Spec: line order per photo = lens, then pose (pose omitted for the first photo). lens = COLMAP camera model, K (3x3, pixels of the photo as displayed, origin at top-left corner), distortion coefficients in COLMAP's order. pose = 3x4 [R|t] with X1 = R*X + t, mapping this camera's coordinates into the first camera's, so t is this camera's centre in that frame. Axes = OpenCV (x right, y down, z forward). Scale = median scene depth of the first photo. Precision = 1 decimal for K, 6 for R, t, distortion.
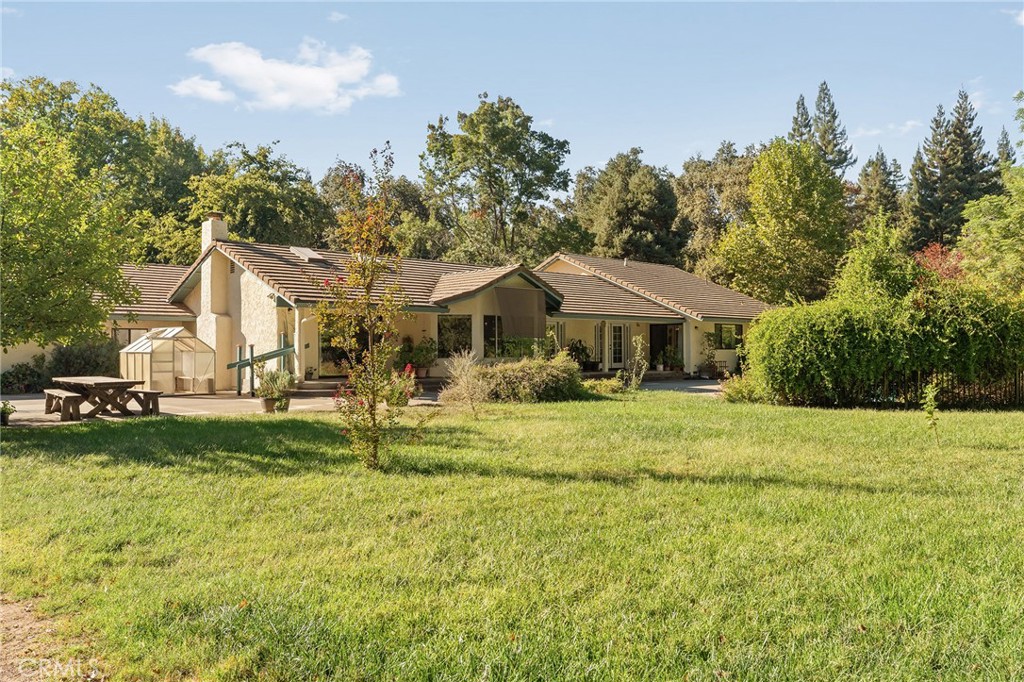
lens RADIAL K [[827.2, 0, 512.5], [0, 827.2, 339.8], [0, 0, 1]] dist [-0.001153, 0.001489]
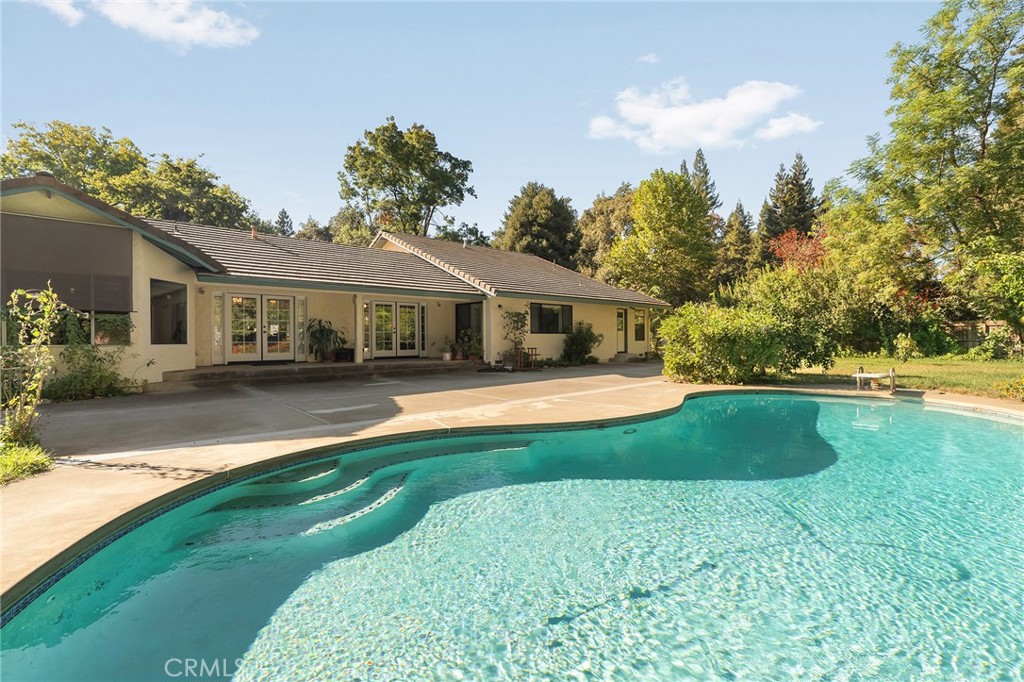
lens RADIAL K [[434.1, 0, 510.2], [0, 434.1, 342.3], [0, 0, 1]] dist [-0.023467, 0.001340]
pose [[0.997664, 0.004832, -0.068136, 0.144271], [-0.002699, 0.999504, 0.031362, 0.002488], [0.068254, -0.031105, 0.997183, 0.316711]]
